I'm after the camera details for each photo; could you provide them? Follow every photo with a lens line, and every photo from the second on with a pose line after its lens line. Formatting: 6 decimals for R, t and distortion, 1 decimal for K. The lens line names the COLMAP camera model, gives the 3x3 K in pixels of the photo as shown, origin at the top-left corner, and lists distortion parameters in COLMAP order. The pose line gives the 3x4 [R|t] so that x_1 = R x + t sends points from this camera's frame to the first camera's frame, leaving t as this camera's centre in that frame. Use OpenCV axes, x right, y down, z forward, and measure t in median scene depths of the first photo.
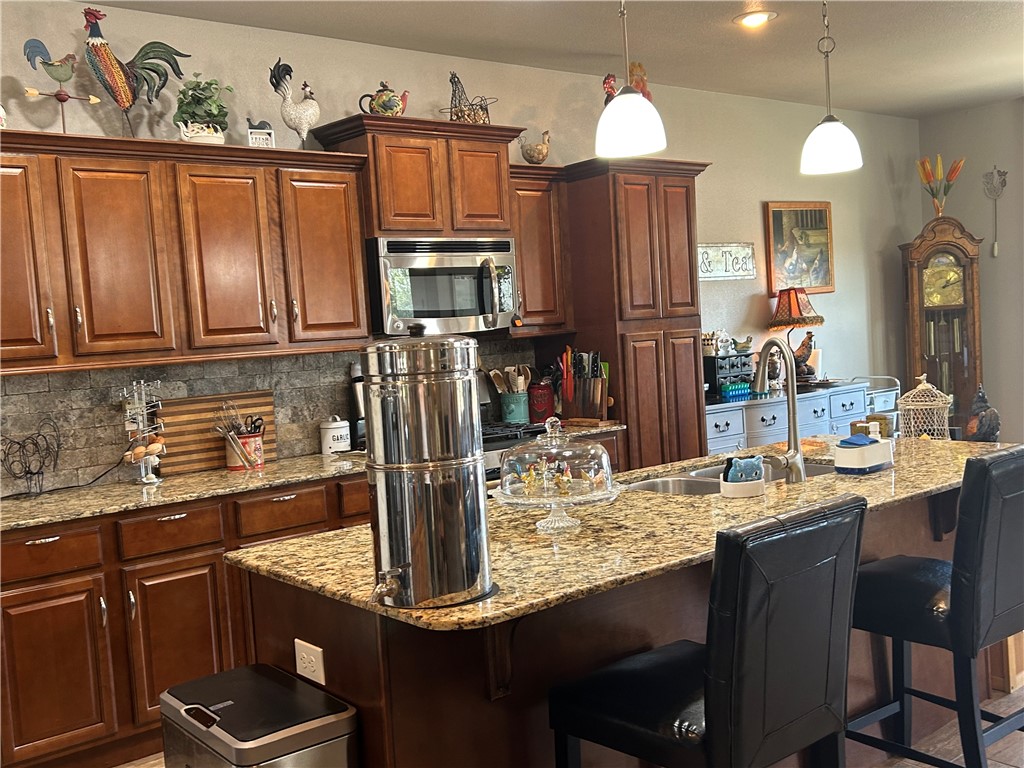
lens RADIAL K [[998.3, 0, 517.2], [0, 998.3, 395.7], [0, 0, 1]] dist [0.161694, -0.365552]
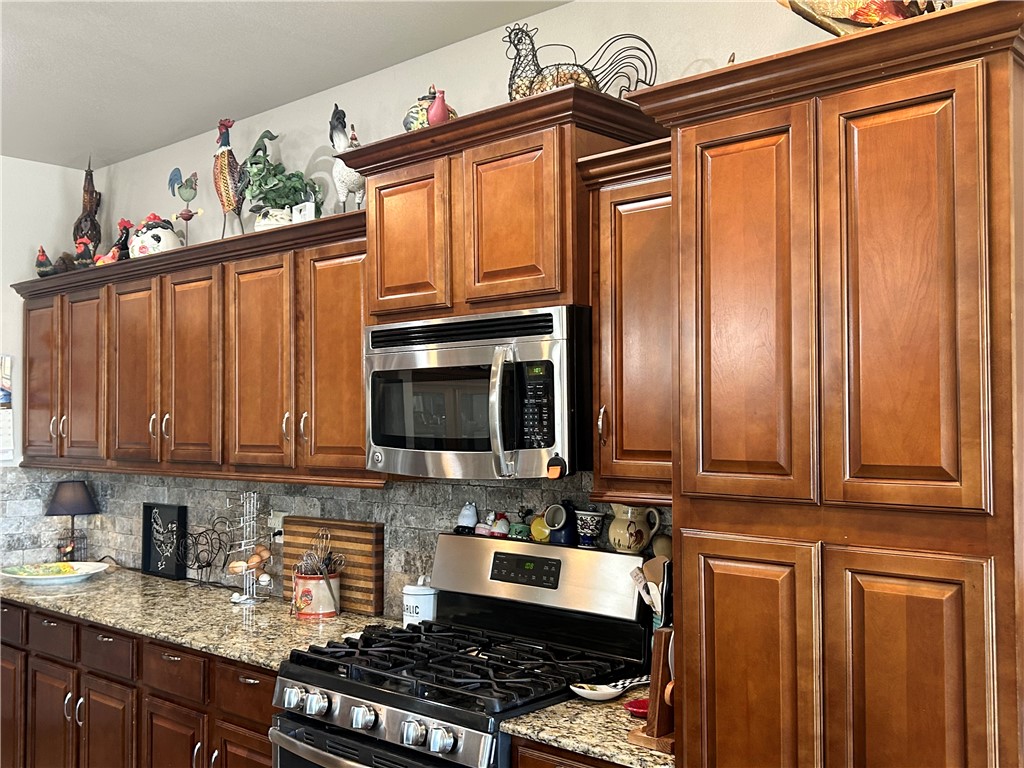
lens RADIAL K [[998.3, 0, 517.2], [0, 998.3, 395.7], [0, 0, 1]] dist [0.161694, -0.365552]
pose [[0.164102, 0.035790, -0.985794, 0.423036], [-0.080473, 0.996496, 0.022783, -0.103824], [0.983155, 0.075591, 0.166408, 0.764213]]
